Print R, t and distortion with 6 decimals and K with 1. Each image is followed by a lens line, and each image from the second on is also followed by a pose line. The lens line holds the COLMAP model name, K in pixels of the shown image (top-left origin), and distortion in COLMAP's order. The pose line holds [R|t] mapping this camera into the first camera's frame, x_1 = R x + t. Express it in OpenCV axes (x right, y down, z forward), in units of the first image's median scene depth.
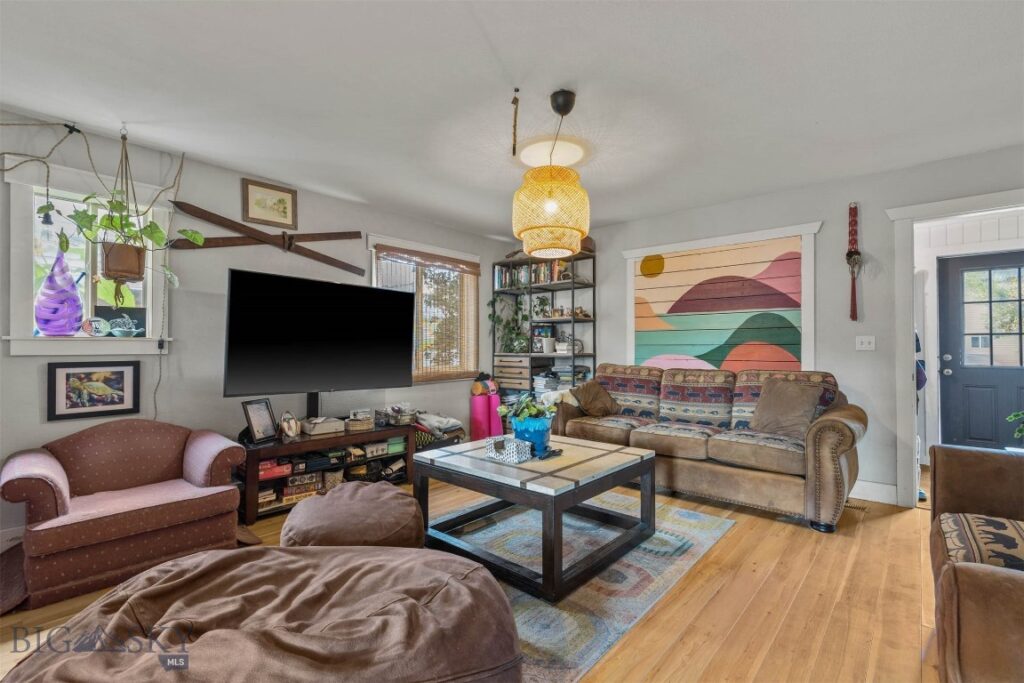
lens RADIAL K [[466.8, 0, 527.9], [0, 466.8, 341.3], [0, 0, 1]] dist [0.008020, -0.003833]
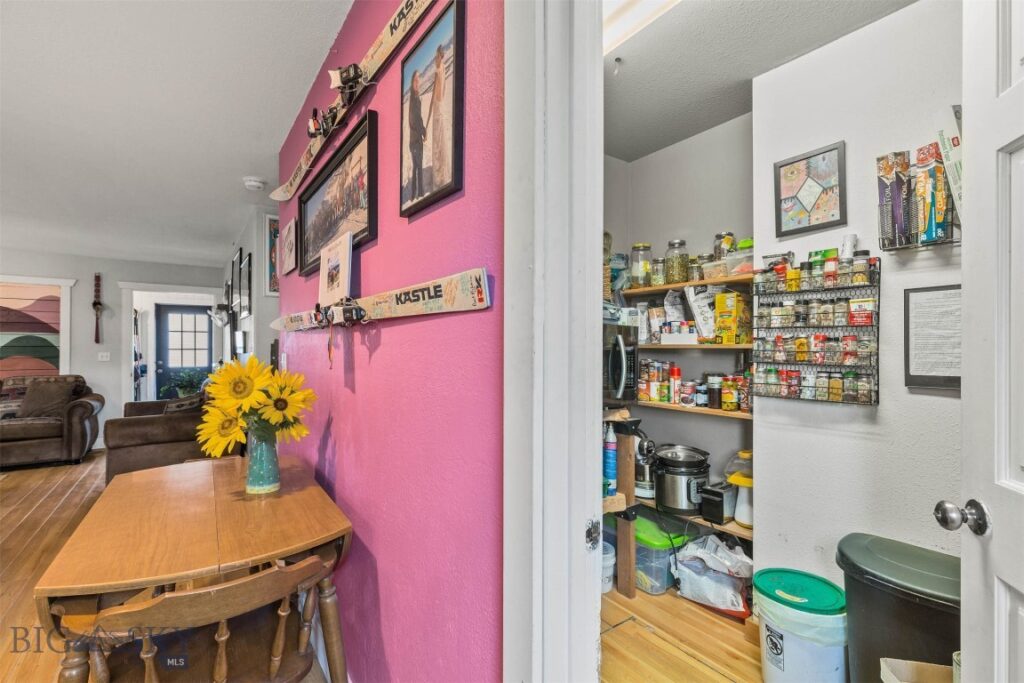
lens RADIAL K [[466.8, 0, 505.1], [0, 466.8, 343.1], [0, 0, 1]] dist [0.008020, -0.003833]
pose [[0.273242, 0.007342, 0.961917, -0.518551], [-0.010383, 0.999935, -0.004683, -0.051843], [-0.961889, -0.008708, 0.273301, -0.863054]]
